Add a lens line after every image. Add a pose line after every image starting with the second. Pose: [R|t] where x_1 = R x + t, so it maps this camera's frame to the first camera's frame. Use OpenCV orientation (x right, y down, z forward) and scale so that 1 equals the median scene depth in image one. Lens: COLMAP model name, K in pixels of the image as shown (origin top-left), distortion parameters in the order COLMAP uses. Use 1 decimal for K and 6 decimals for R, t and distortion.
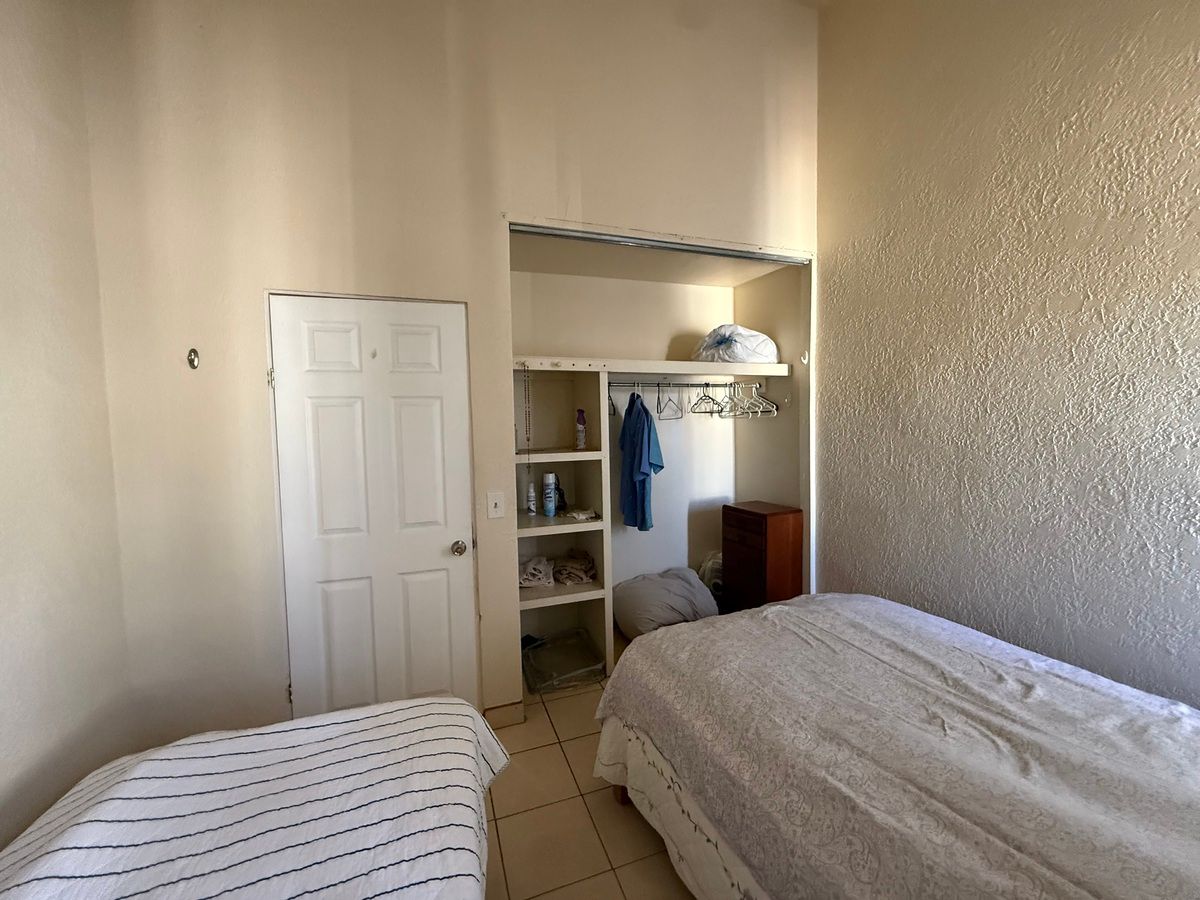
lens RADIAL K [[479.8, 0, 596.9], [0, 479.8, 448.4], [0, 0, 1]] dist [0.000319, 0.000364]
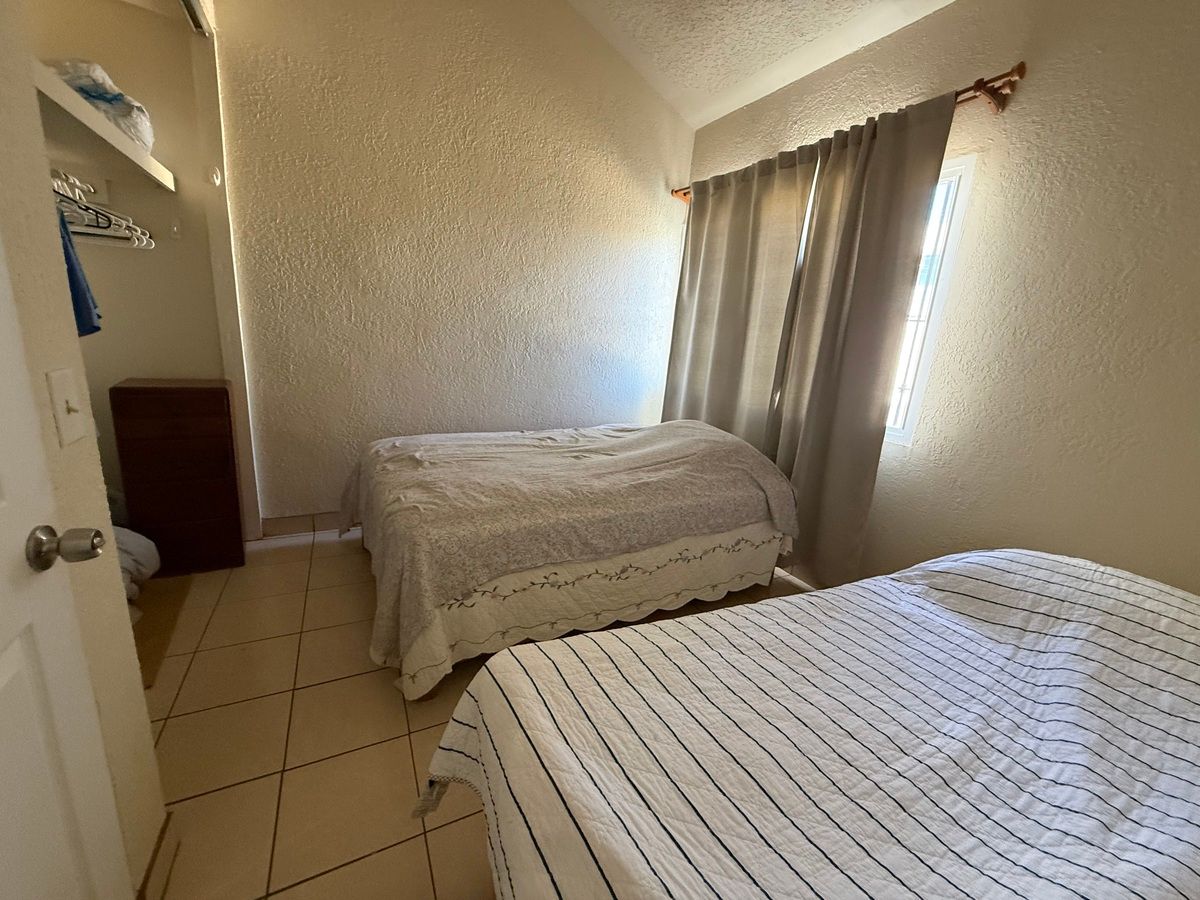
lens RADIAL K [[479.8, 0, 596.9], [0, 479.8, 448.4], [0, 0, 1]] dist [0.000319, 0.000364]
pose [[-0.131990, -0.227049, 0.964898, -0.723301], [-0.020335, 0.973829, 0.226369, 0.069773], [-0.991042, 0.010258, -0.133153, 0.770350]]
